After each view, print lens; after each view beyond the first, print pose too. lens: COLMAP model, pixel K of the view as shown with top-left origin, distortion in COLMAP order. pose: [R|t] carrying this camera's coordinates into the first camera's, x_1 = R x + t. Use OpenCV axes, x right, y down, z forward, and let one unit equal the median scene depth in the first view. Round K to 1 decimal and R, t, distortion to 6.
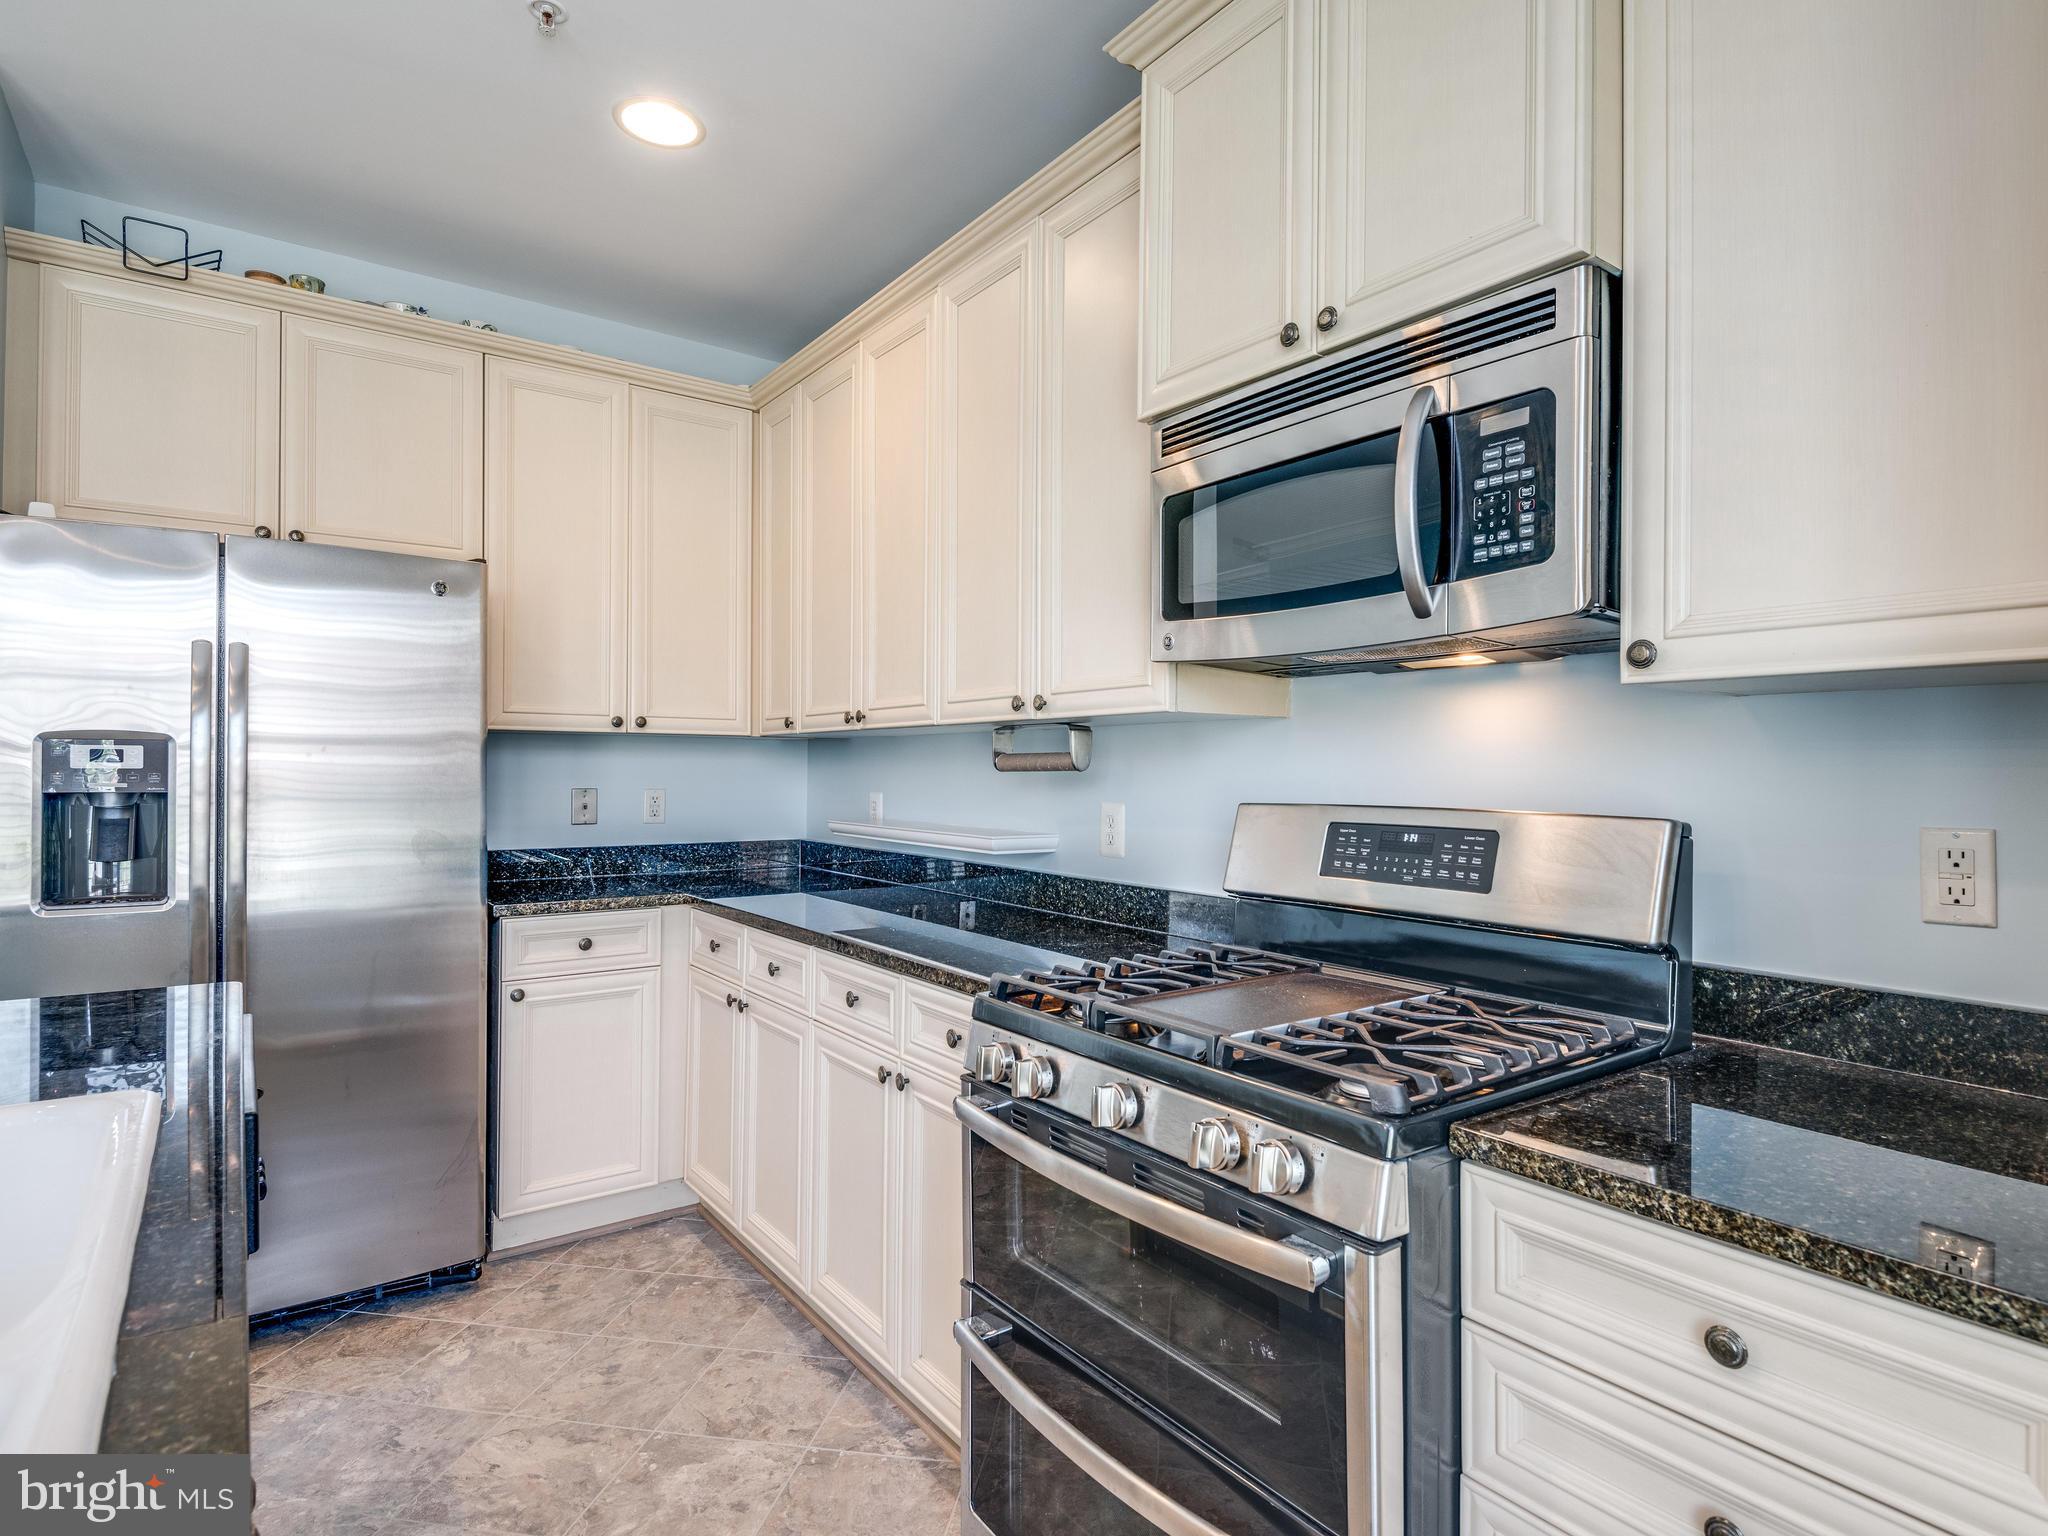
lens RADIAL K [[1103.6, 0, 1032.0], [0, 1103.6, 765.2], [0, 0, 1]] dist [0.040739, -0.033018]
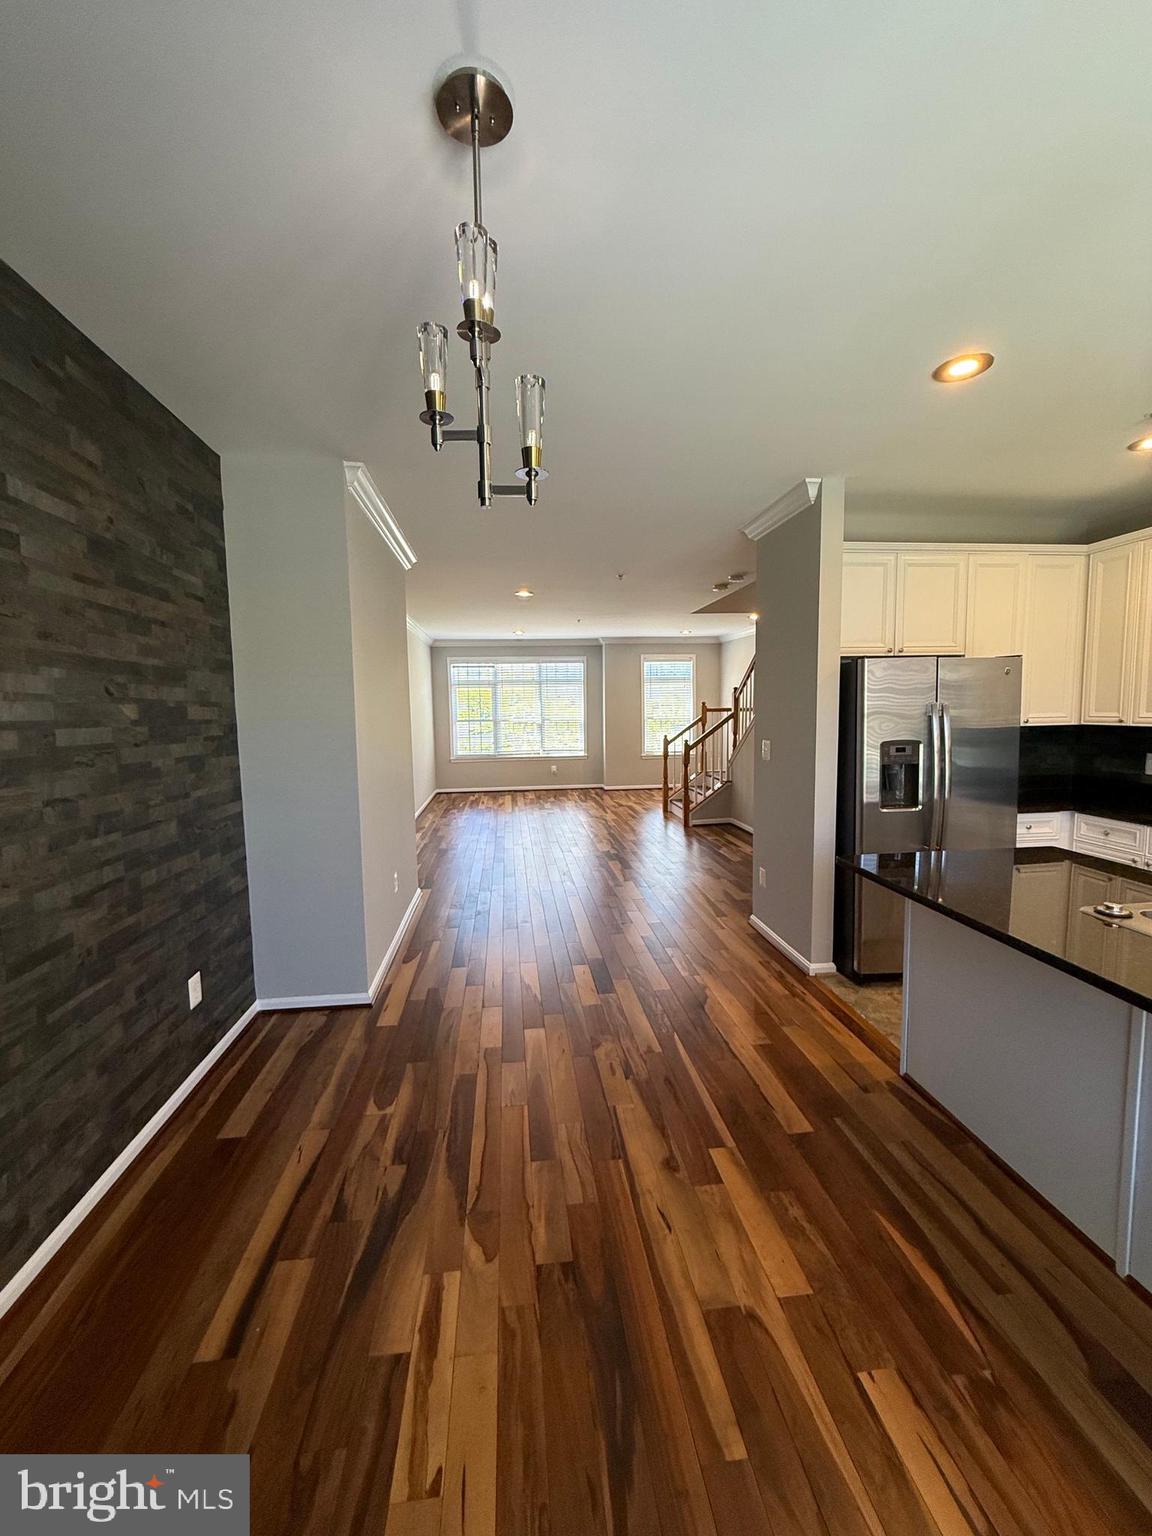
lens RADIAL K [[614.9, 0, 574.3], [0, 614.9, 763.2], [0, 0, 1]] dist [-0.002022, -0.000422]
pose [[0.874971, 0.020705, -0.483733, -0.711036], [0.027206, 0.995404, 0.091816, -0.115824], [0.483411, -0.093496, 0.870386, -0.555572]]
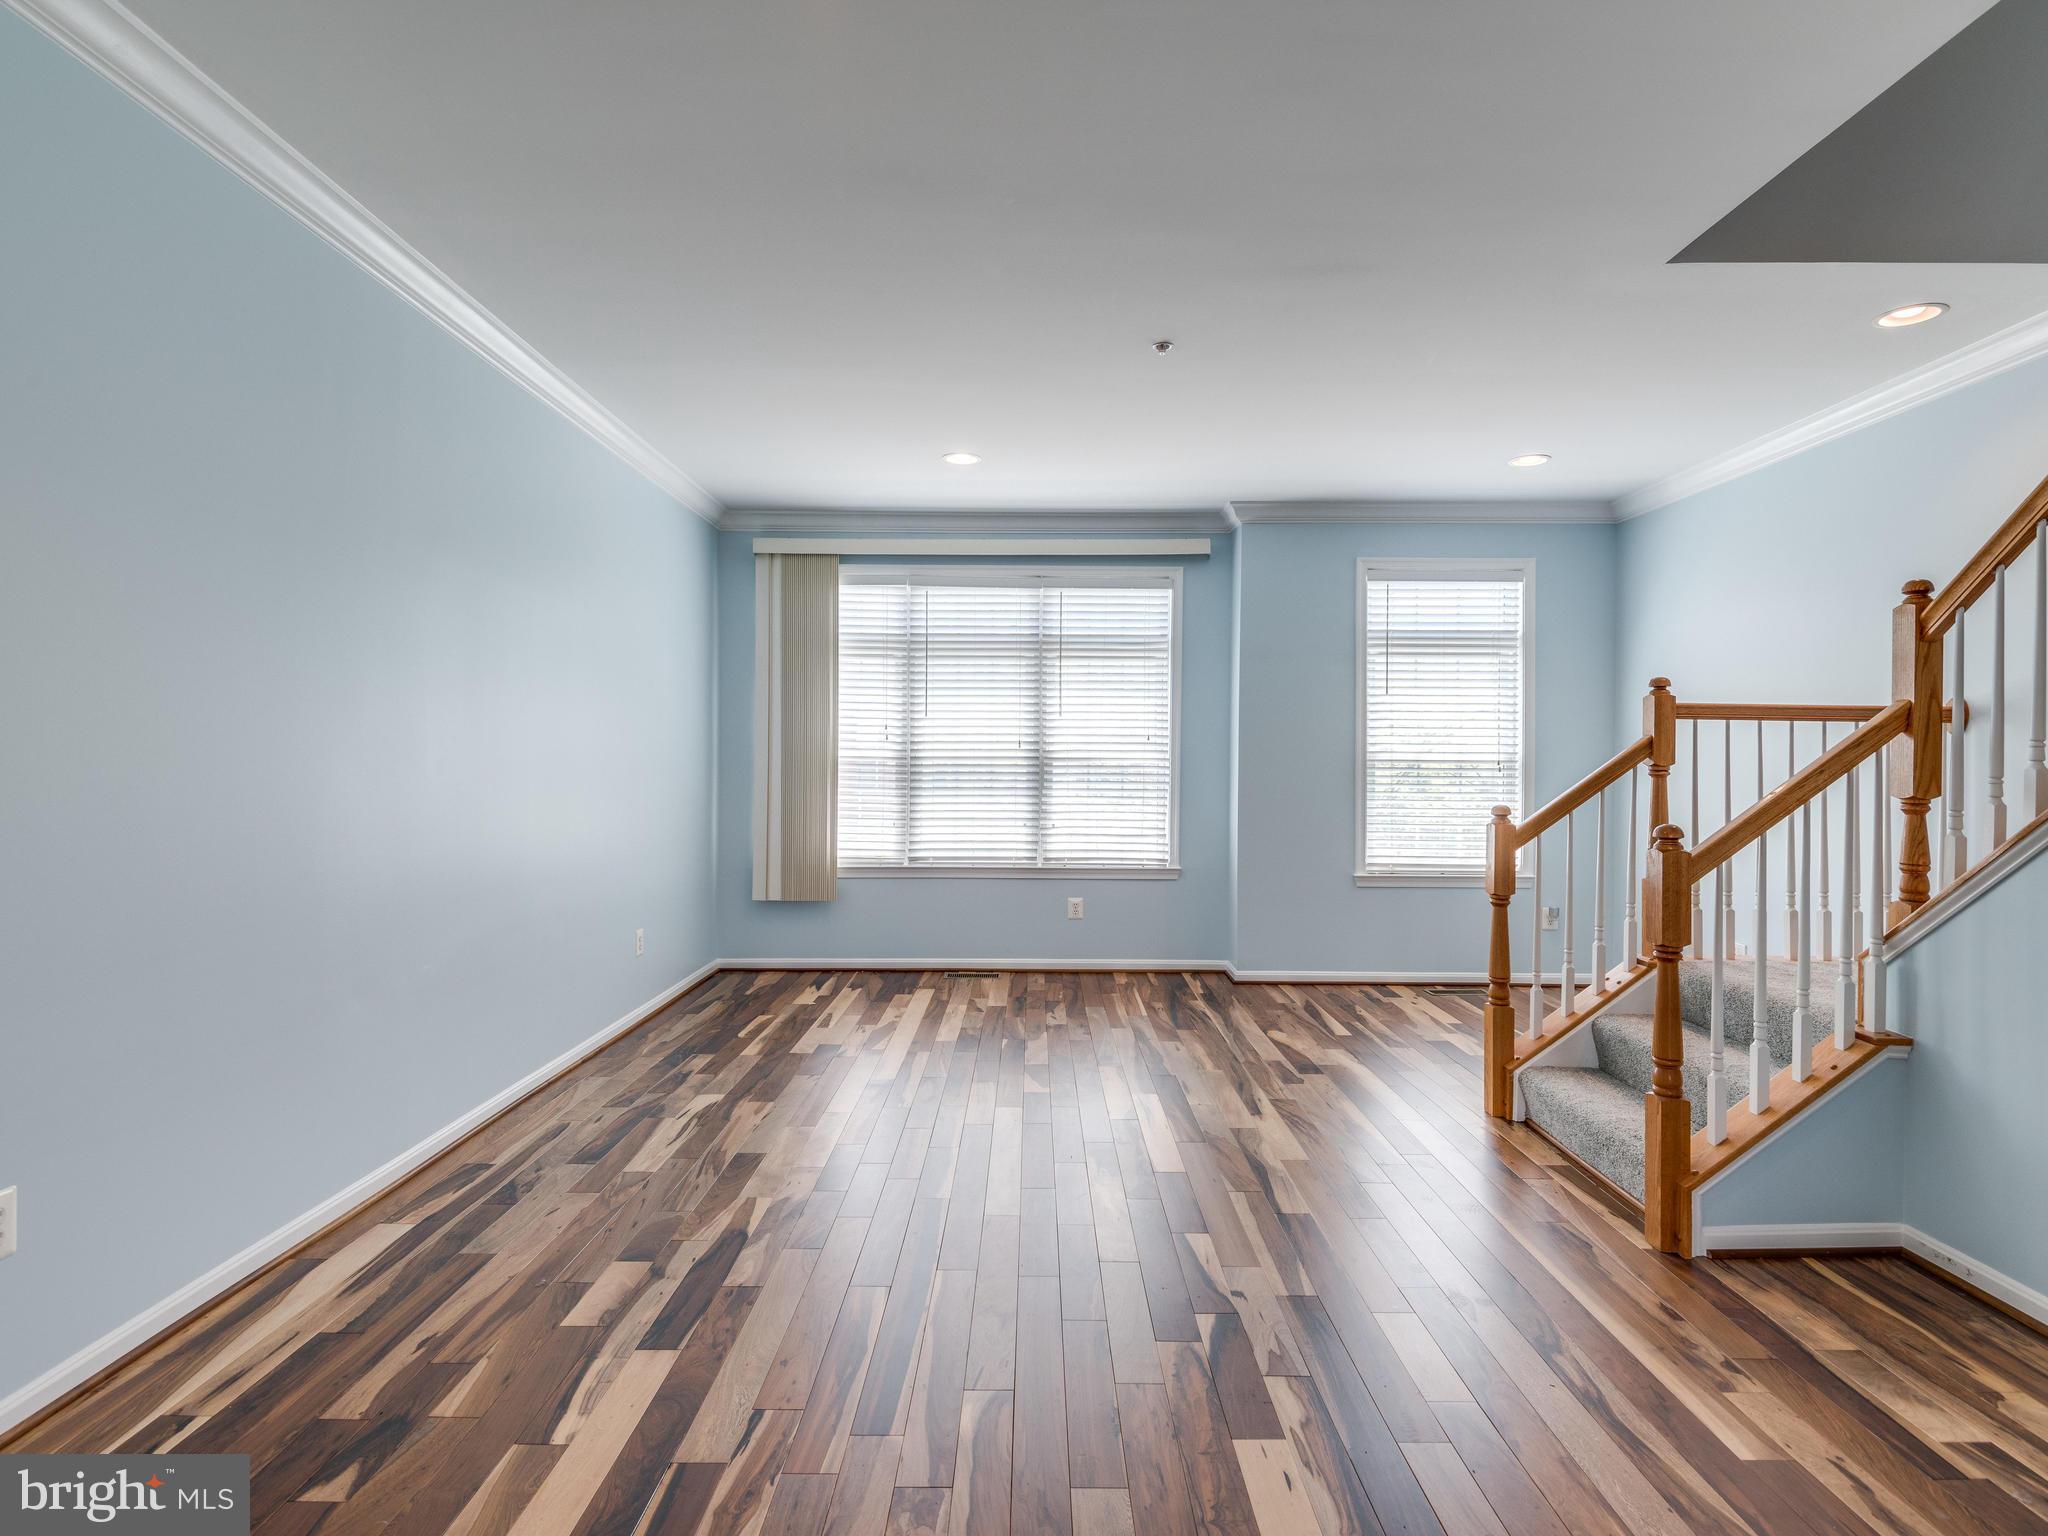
lens RADIAL K [[1092.1, 0, 1032.5], [0, 1092.1, 770.6], [0, 0, 1]] dist [0.048658, -0.032128]
pose [[0.815853, -0.000429, -0.578259, -1.600283], [0.003423, 0.999986, 0.004087, -0.000650], [0.578249, -0.005314, 0.815843, 1.113129]]
